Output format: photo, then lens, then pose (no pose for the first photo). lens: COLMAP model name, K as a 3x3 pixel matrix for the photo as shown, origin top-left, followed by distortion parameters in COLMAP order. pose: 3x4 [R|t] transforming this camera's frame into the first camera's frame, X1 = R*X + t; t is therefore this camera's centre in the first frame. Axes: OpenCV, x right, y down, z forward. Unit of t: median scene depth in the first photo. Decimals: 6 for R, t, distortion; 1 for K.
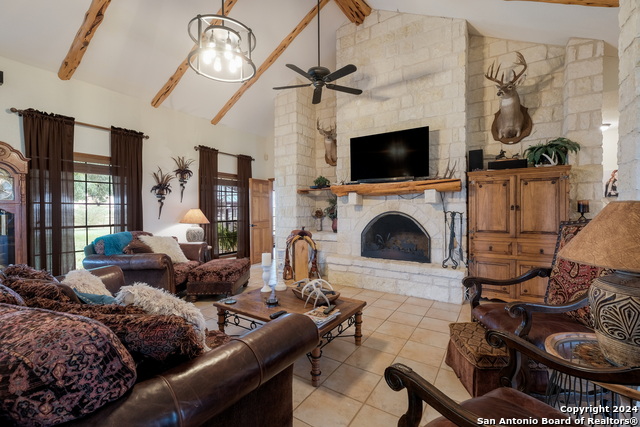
lens RADIAL K [[273.6, 0, 320.1], [0, 273.6, 212.9], [0, 0, 1]] dist [-0.001244, -0.000043]
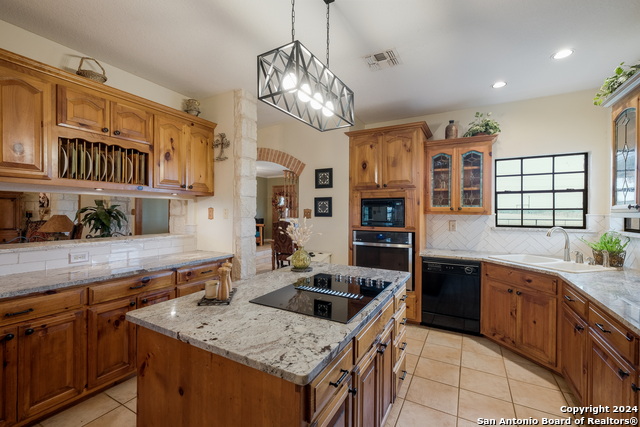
lens RADIAL K [[273.6, 0, 319.9], [0, 273.6, 213.8], [0, 0, 1]] dist [-0.001244, -0.000043]
pose [[-0.079457, 0.002352, 0.996835, -1.103462], [0.002059, 0.999995, -0.002195, -0.017082], [-0.996836, 0.001878, -0.079462, -0.878720]]
